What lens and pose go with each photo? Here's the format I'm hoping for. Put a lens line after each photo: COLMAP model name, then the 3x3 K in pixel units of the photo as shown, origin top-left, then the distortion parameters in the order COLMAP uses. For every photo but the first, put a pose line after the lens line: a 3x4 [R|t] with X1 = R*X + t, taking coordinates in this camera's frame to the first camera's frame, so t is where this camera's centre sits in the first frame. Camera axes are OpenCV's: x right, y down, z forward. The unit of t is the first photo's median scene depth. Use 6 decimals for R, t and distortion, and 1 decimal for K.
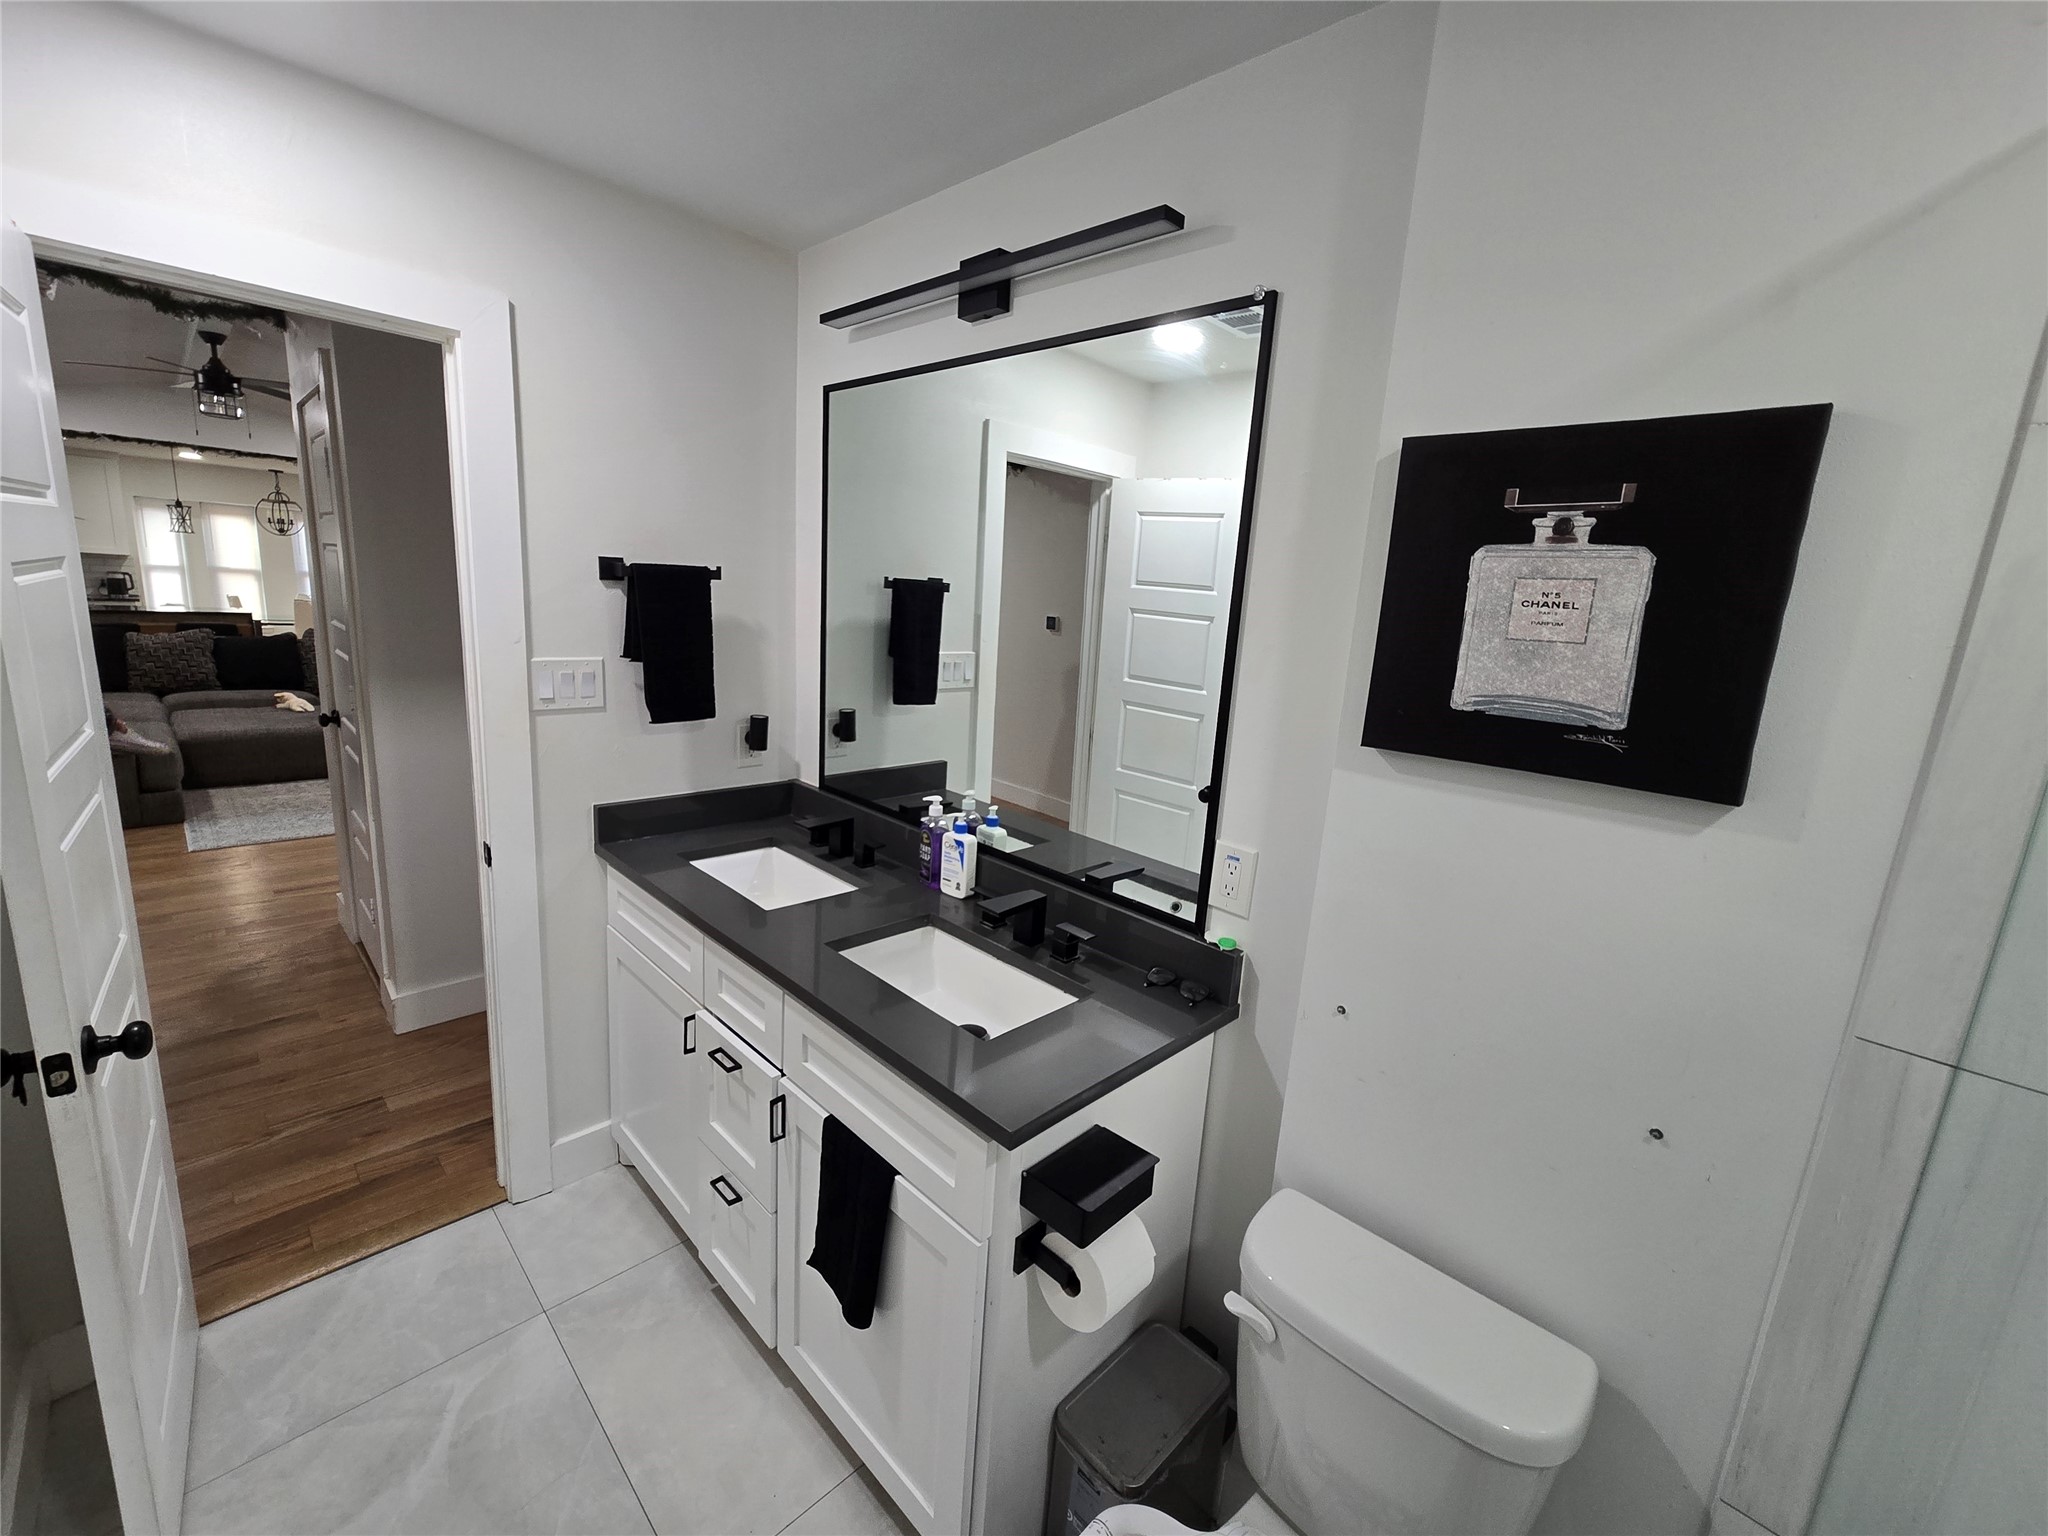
lens RADIAL K [[842.4, 0, 1019.3], [0, 842.4, 768.1], [0, 0, 1]] dist [-0.002867, 0.001298]
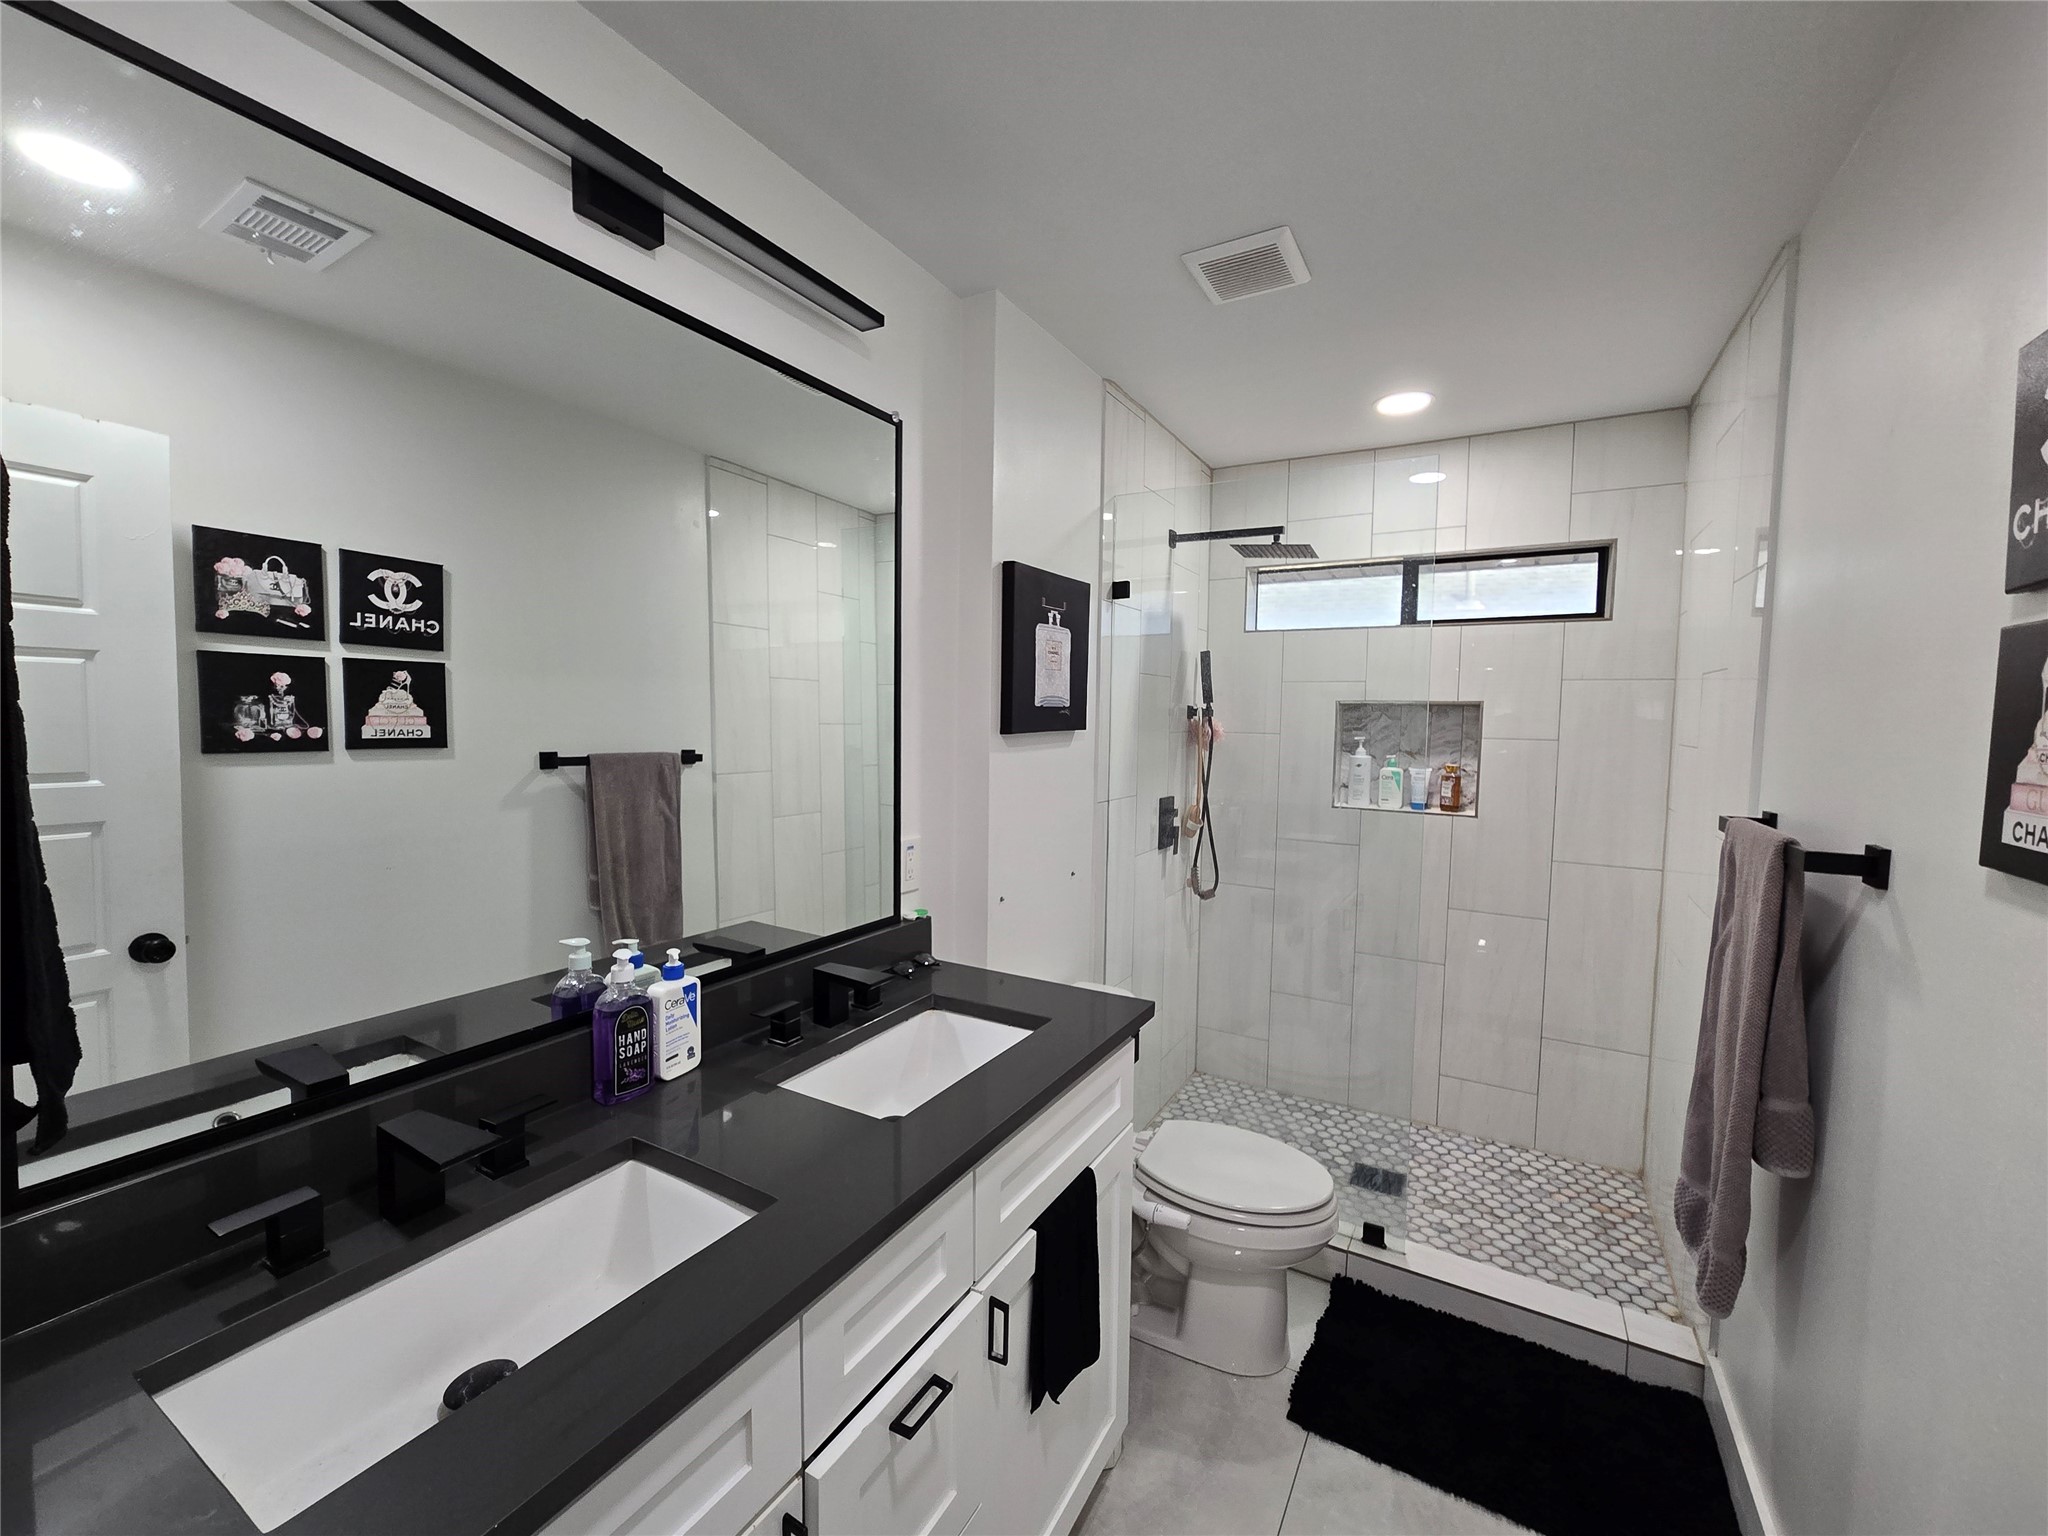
lens RADIAL K [[842.4, 0, 1016.1], [0, 842.4, 765.9], [0, 0, 1]] dist [-0.002867, 0.001298]
pose [[-0.251830, -0.139834, 0.957616, -0.863507], [0.159004, 0.970081, 0.183469, -0.192058], [-0.954620, 0.198468, -0.222061, 0.961875]]
